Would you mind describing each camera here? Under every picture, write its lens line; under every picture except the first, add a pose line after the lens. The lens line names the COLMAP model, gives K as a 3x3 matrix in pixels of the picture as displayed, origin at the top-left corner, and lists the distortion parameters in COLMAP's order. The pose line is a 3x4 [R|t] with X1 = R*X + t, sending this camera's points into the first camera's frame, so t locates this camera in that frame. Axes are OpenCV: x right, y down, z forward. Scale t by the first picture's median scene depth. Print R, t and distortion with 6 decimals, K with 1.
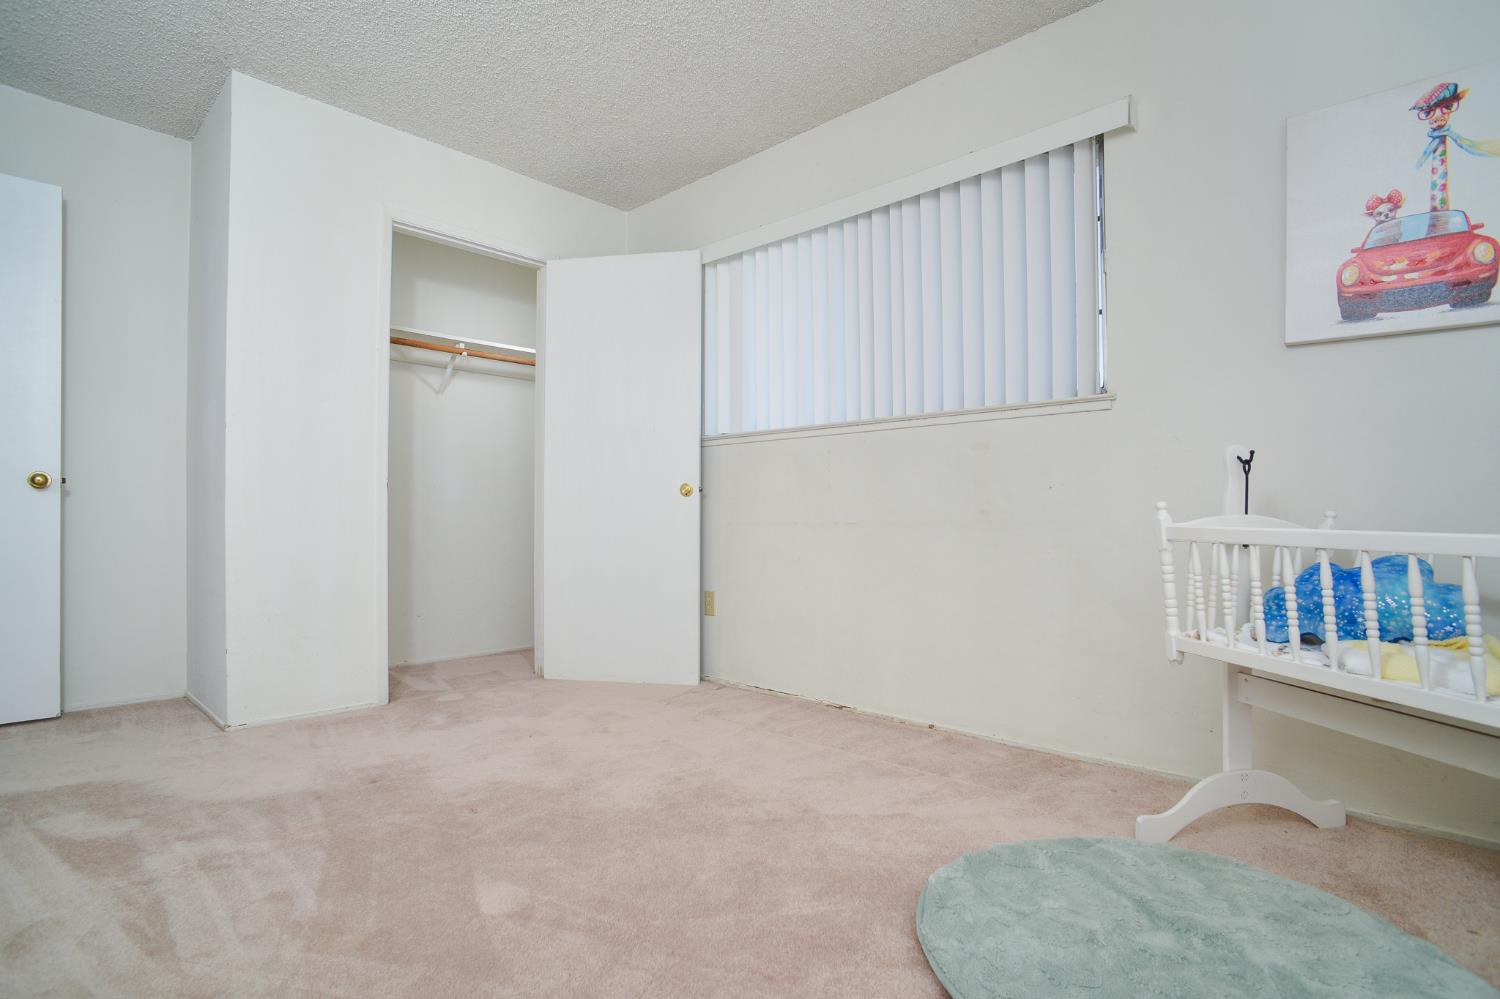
lens RADIAL K [[744.5, 0, 750.0], [0, 744.5, 499.5], [0, 0, 1]] dist [-0.069333, 0.039721]
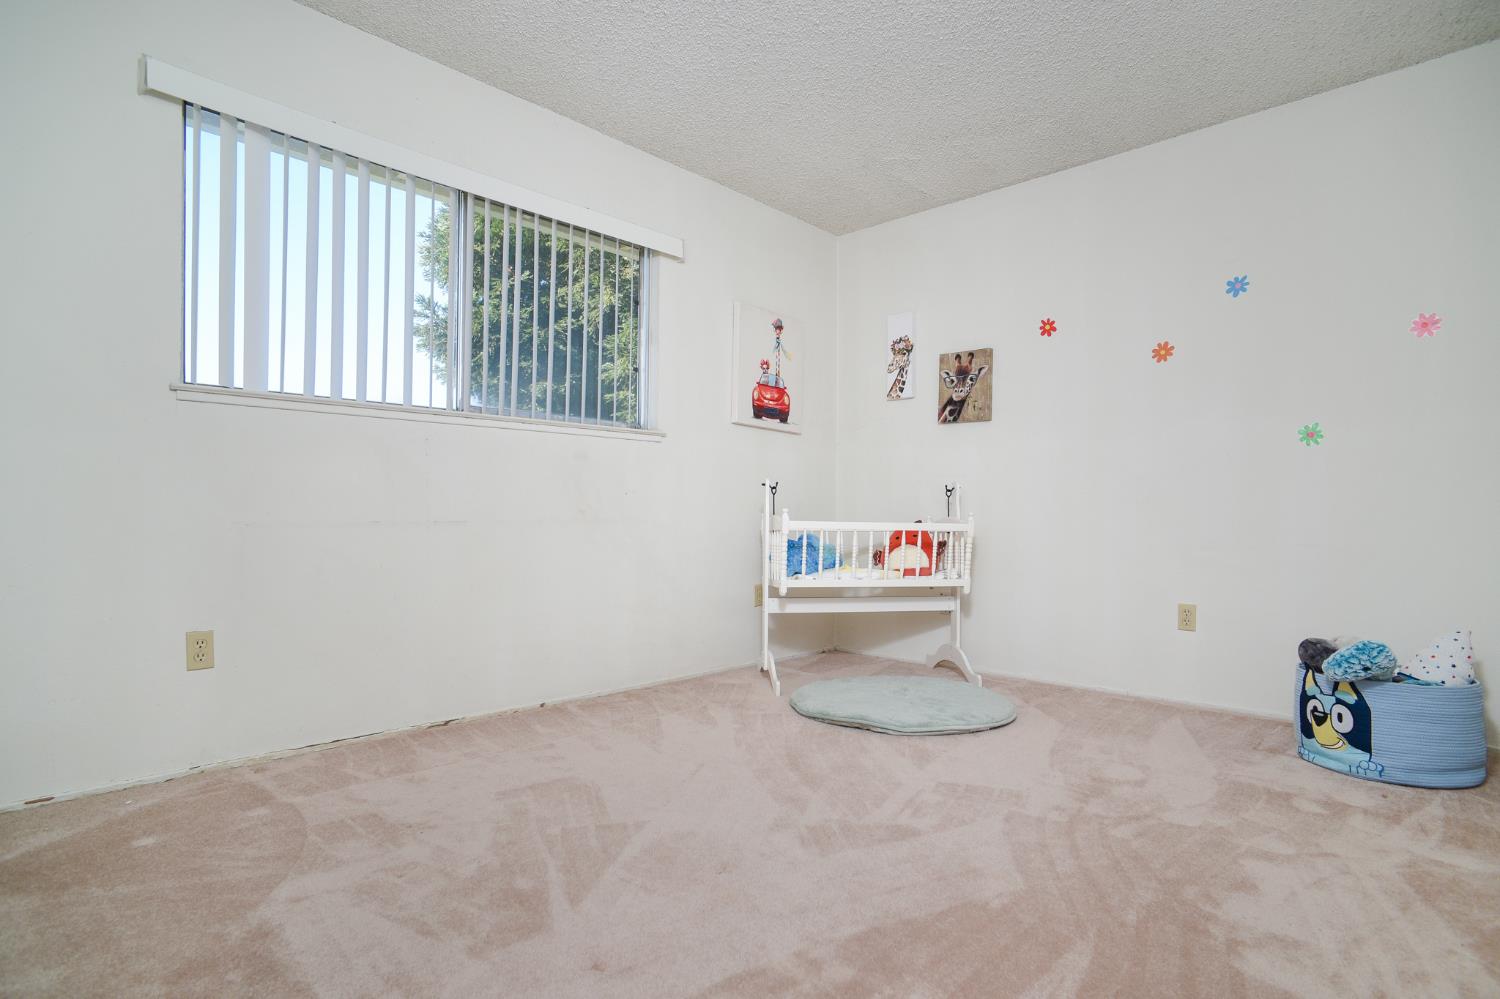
lens RADIAL K [[744.5, 0, 750.0], [0, 744.5, 499.5], [0, 0, 1]] dist [-0.069333, 0.039721]
pose [[0.039330, 0.019288, 0.999040, -1.214717], [-0.029538, 0.999399, -0.018132, 0.014809], [-0.998790, -0.028797, 0.039876, 0.932860]]
